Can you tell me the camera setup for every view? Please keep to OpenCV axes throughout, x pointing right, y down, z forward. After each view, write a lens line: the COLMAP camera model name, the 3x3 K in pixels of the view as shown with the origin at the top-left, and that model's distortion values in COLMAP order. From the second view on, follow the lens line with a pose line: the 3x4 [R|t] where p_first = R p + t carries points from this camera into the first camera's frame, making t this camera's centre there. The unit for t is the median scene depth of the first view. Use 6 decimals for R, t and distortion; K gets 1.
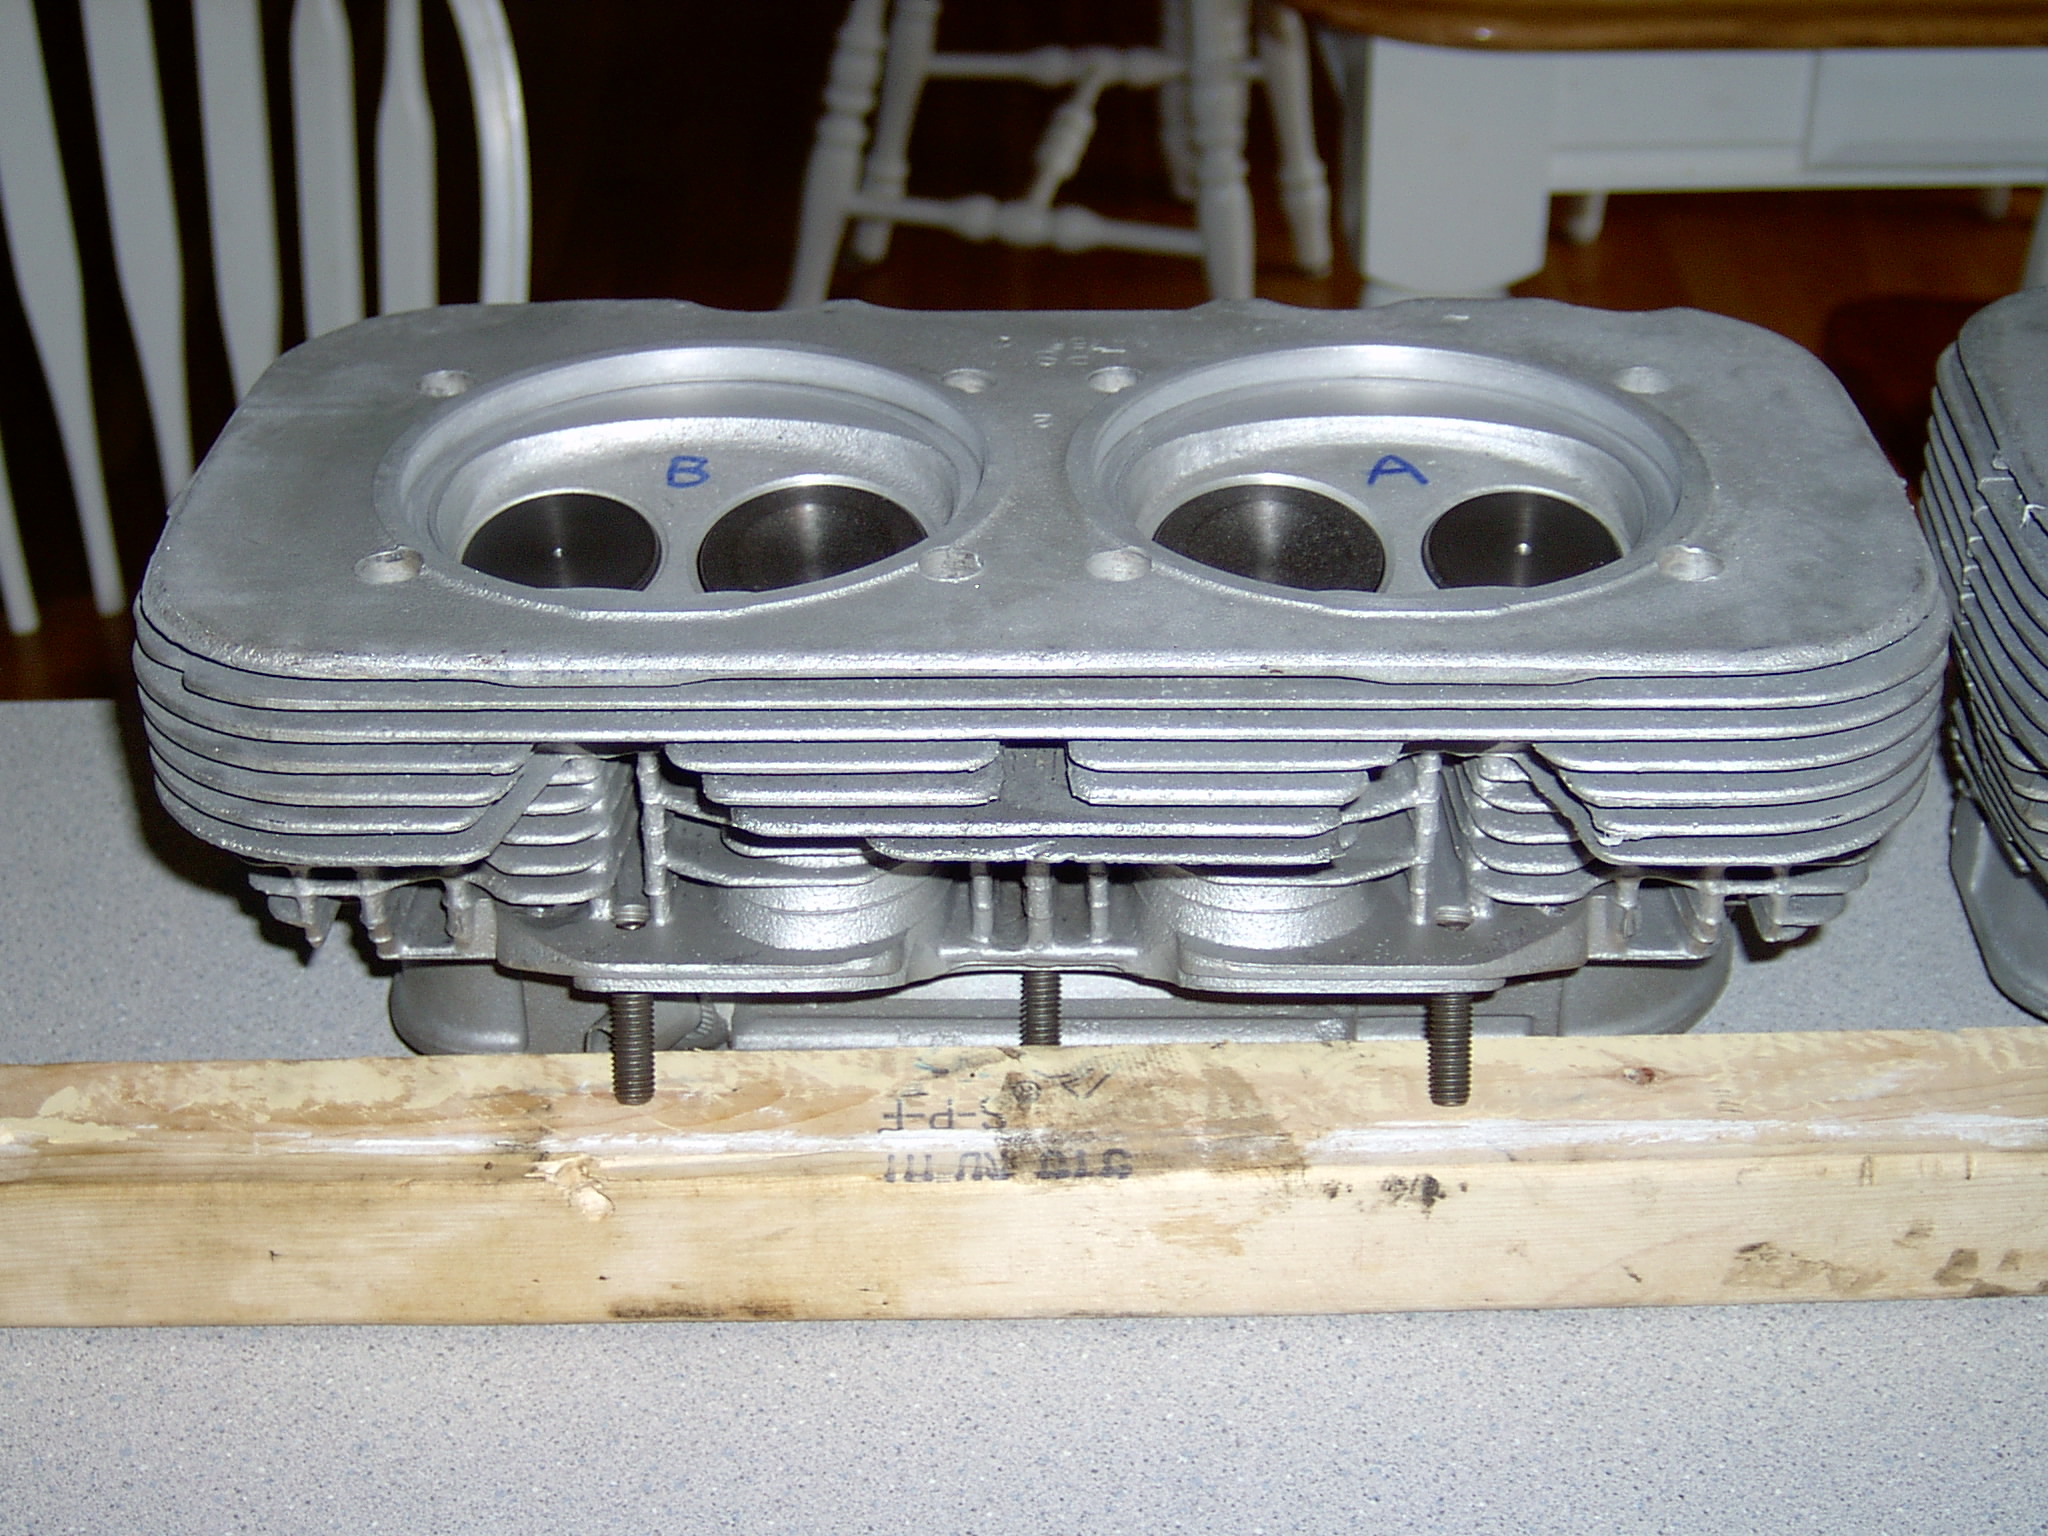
lens RADIAL K [[3125.4, 0, 1015.1], [0, 3125.4, 782.2], [0, 0, 1]] dist [-0.098666, 0.000000]
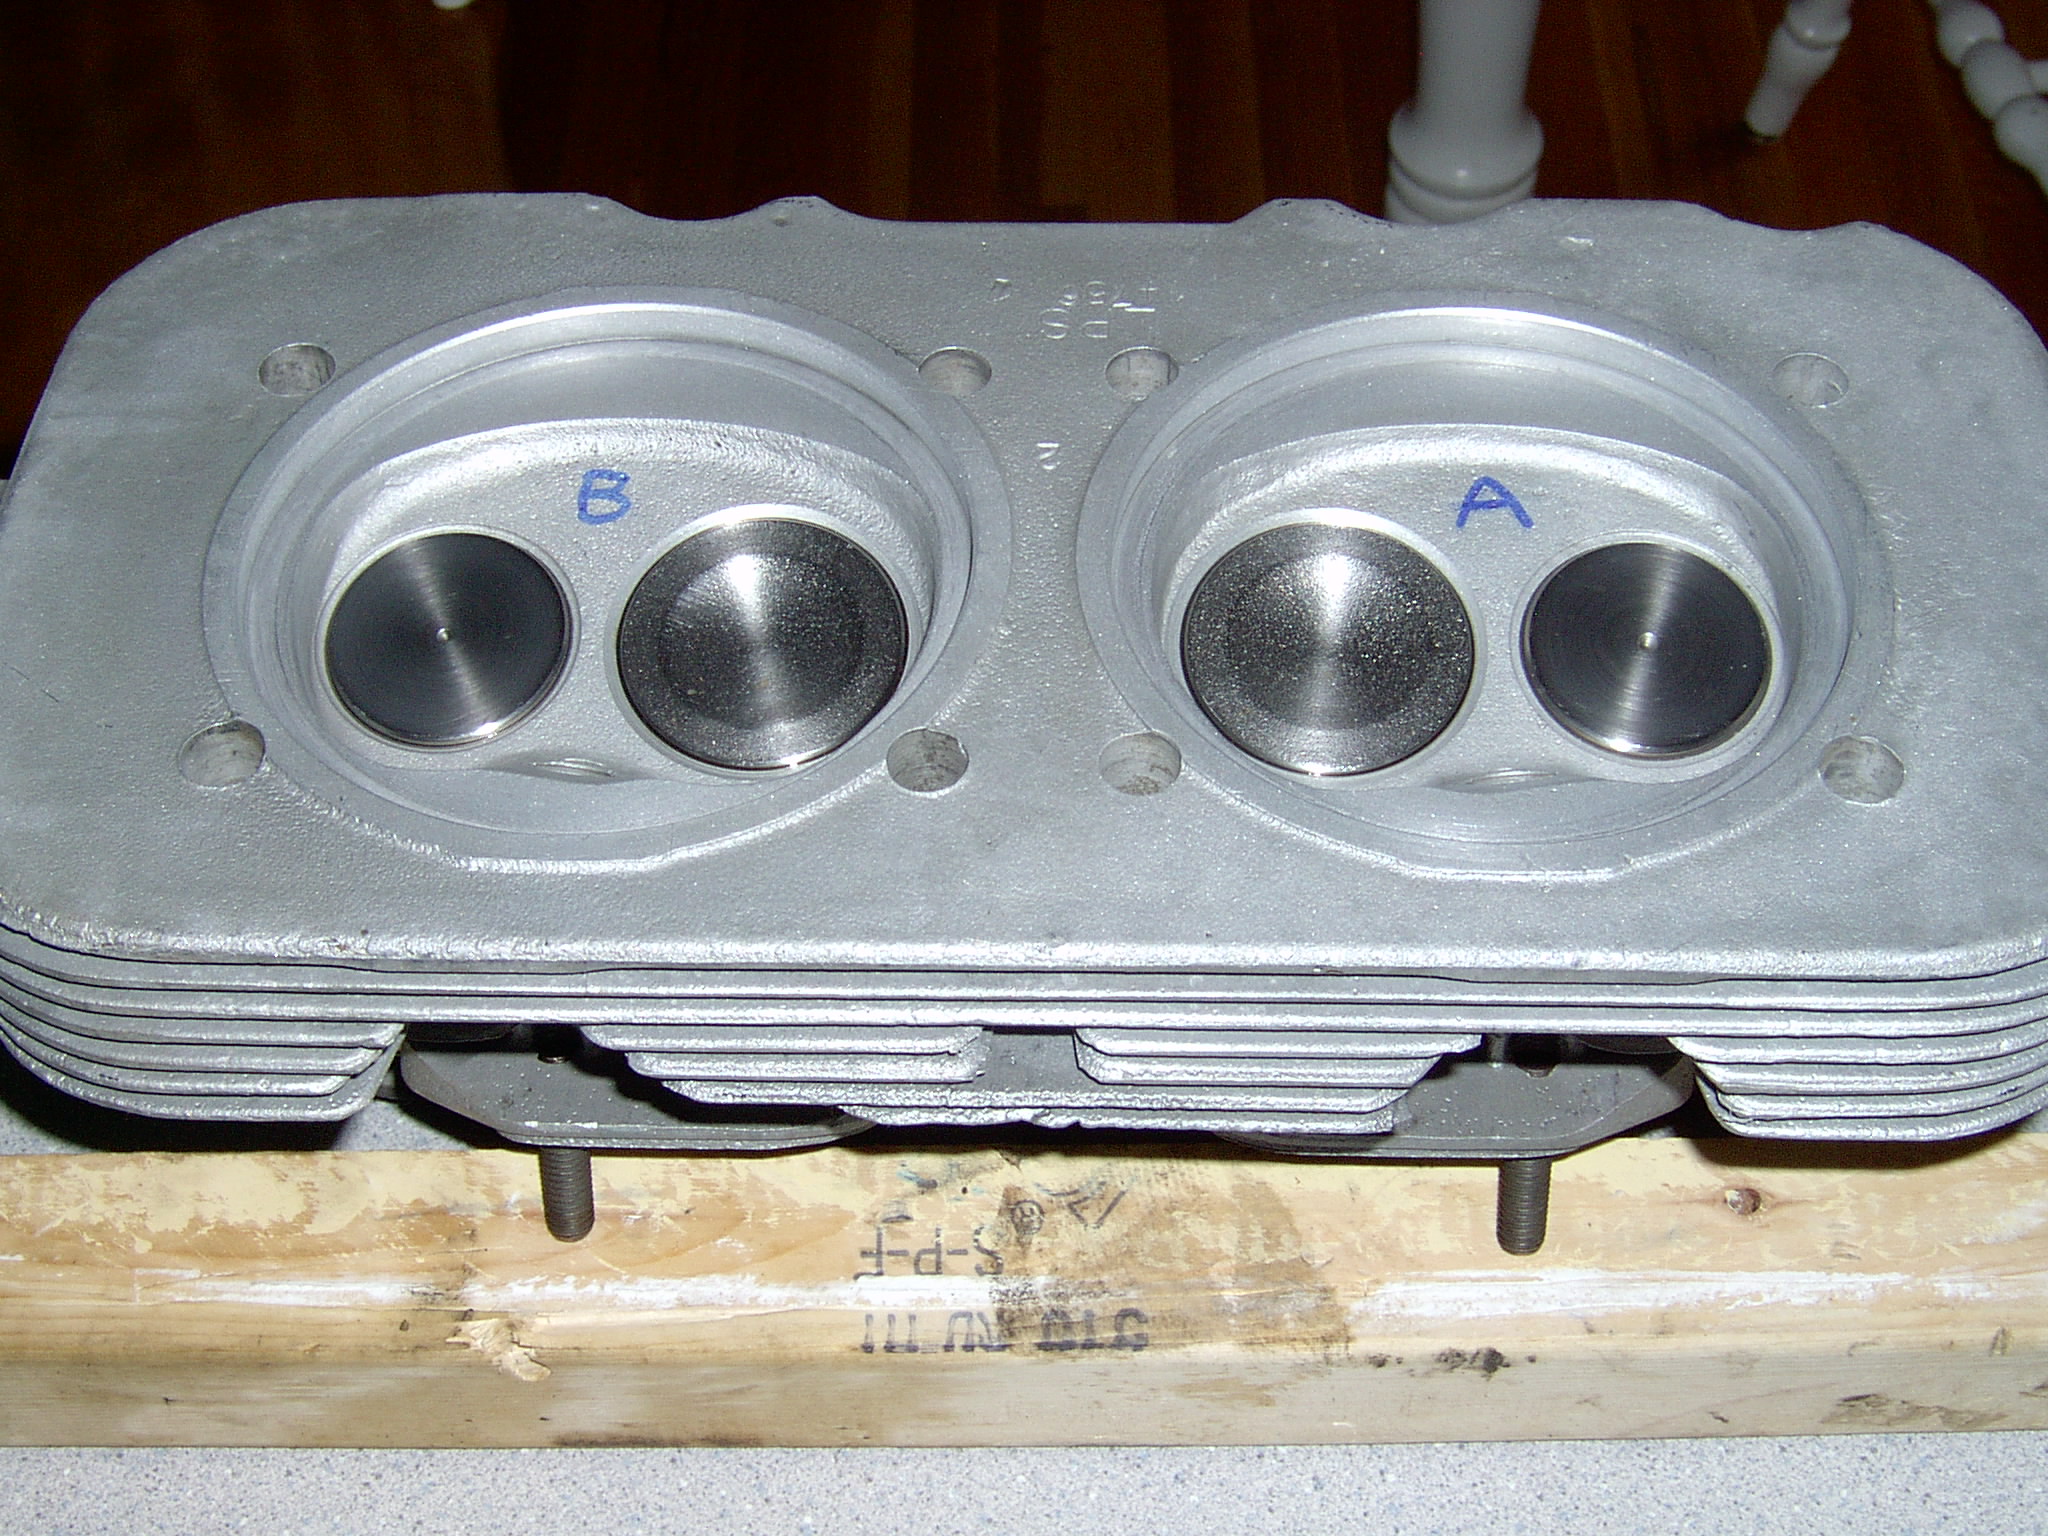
lens RADIAL K [[3125.4, 0, 1030.3], [0, 3125.4, 781.1], [0, 0, 1]] dist [-0.098666, 0.000000]
pose [[0.999969, 0.003506, -0.007010, 0.010129], [-0.001148, 0.950251, 0.311482, -0.284290], [0.007753, -0.311465, 0.950226, 0.224611]]
